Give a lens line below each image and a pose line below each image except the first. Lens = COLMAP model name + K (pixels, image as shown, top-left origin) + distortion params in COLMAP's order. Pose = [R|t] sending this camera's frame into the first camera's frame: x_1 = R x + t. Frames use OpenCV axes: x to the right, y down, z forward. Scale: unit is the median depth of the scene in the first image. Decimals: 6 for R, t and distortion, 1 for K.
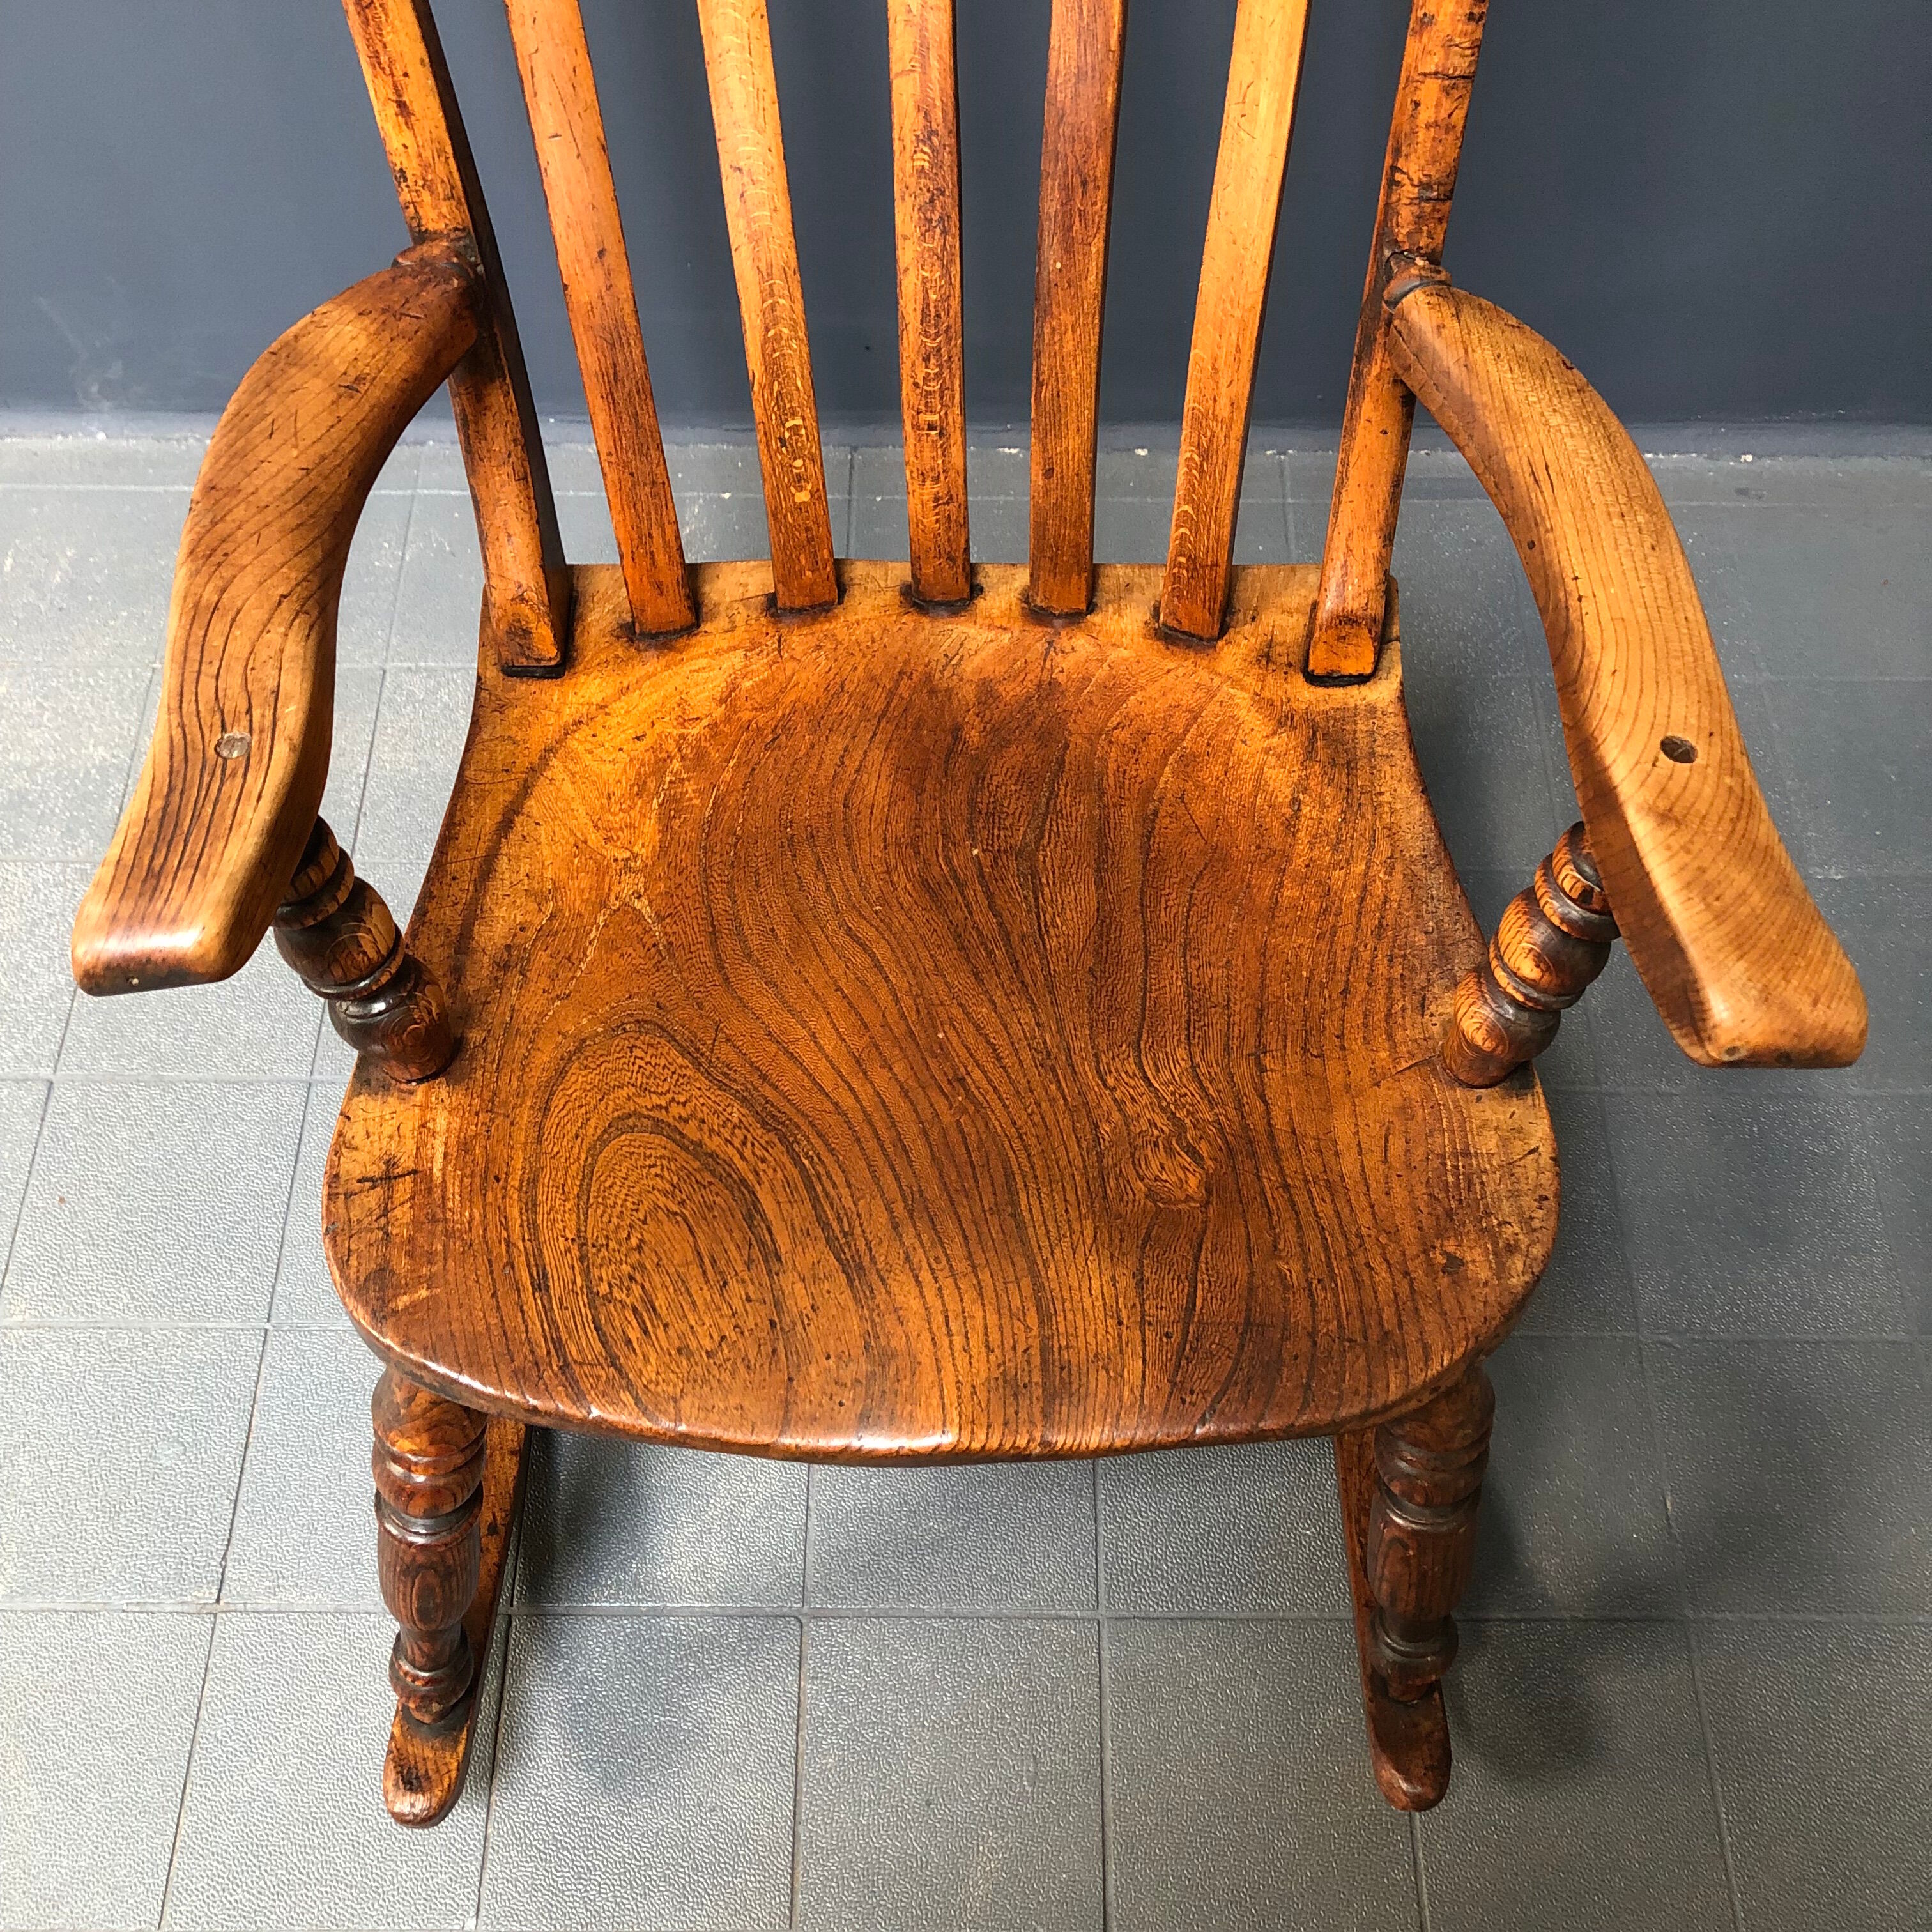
lens RADIAL K [[2091.9, 0, 963.4], [0, 2091.9, 967.0], [0, 0, 1]] dist [0.021937, 0.000000]
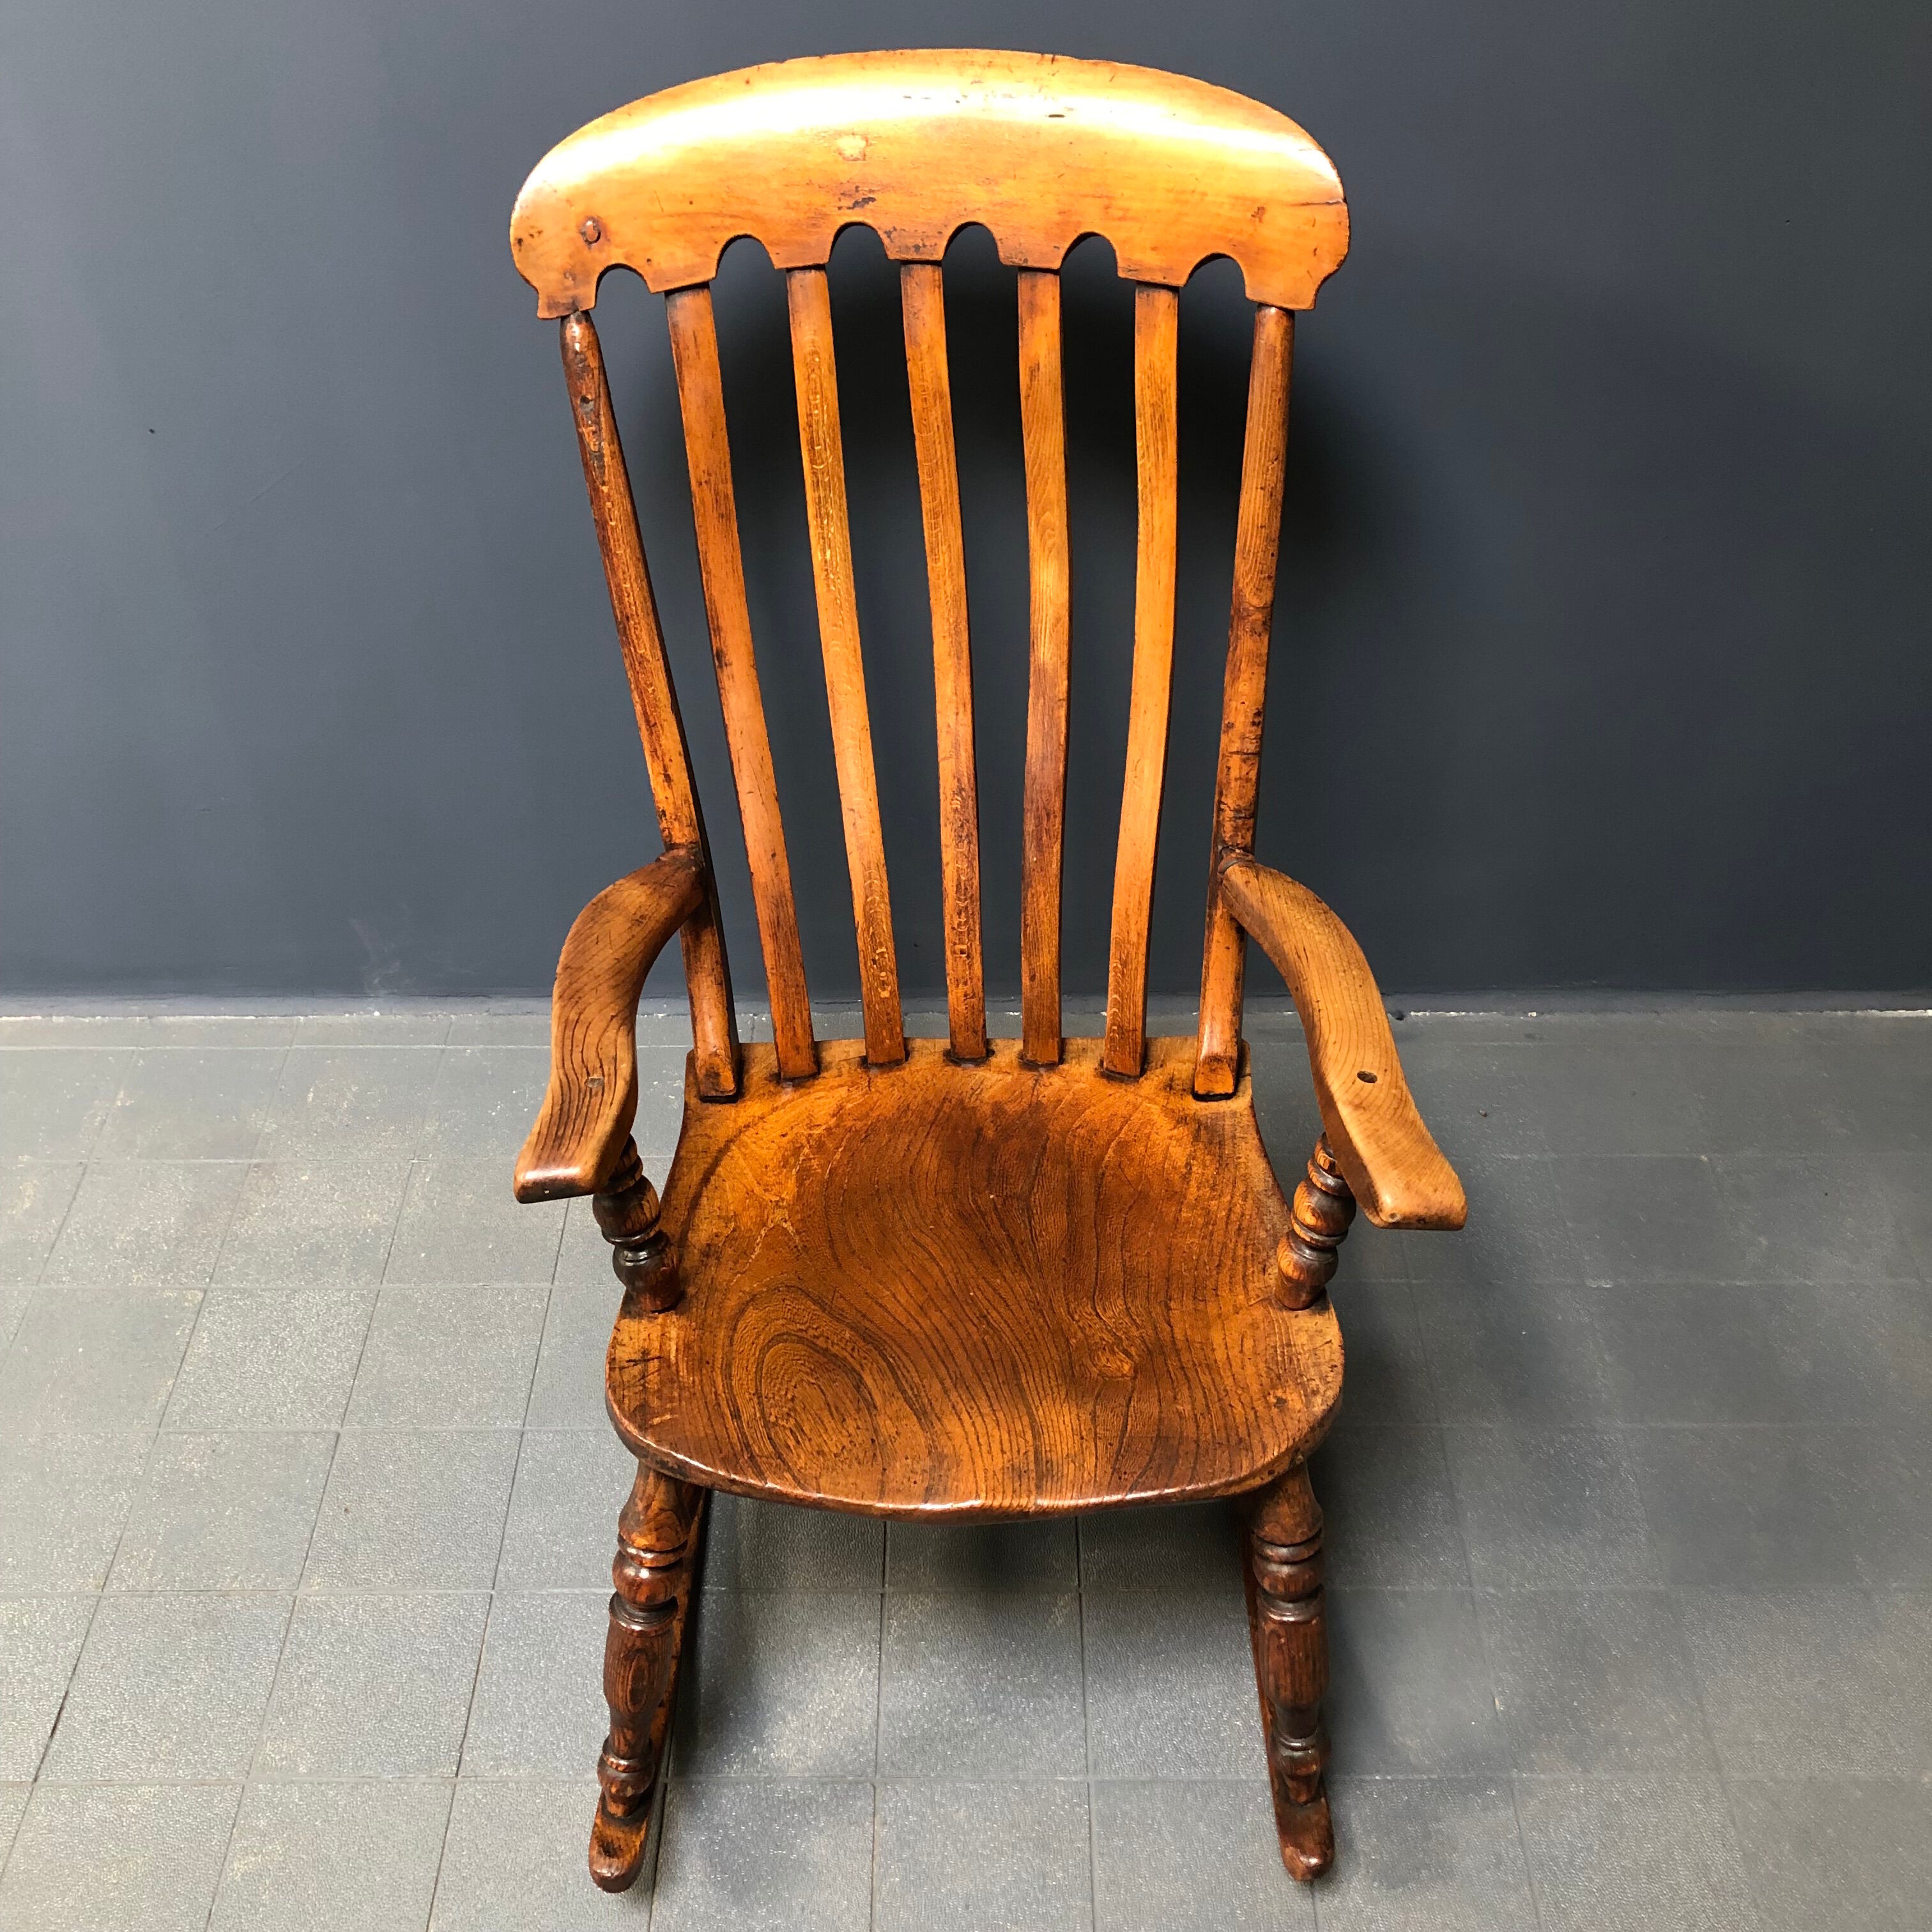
lens RADIAL K [[2091.9, 0, 971.5], [0, 2091.9, 965.0], [0, 0, 1]] dist [0.021937, 0.000000]
pose [[0.999920, -0.012147, -0.003450, -0.002416], [0.010401, 0.947175, -0.320549, 0.316940], [0.007161, 0.320488, 0.947226, -0.639335]]
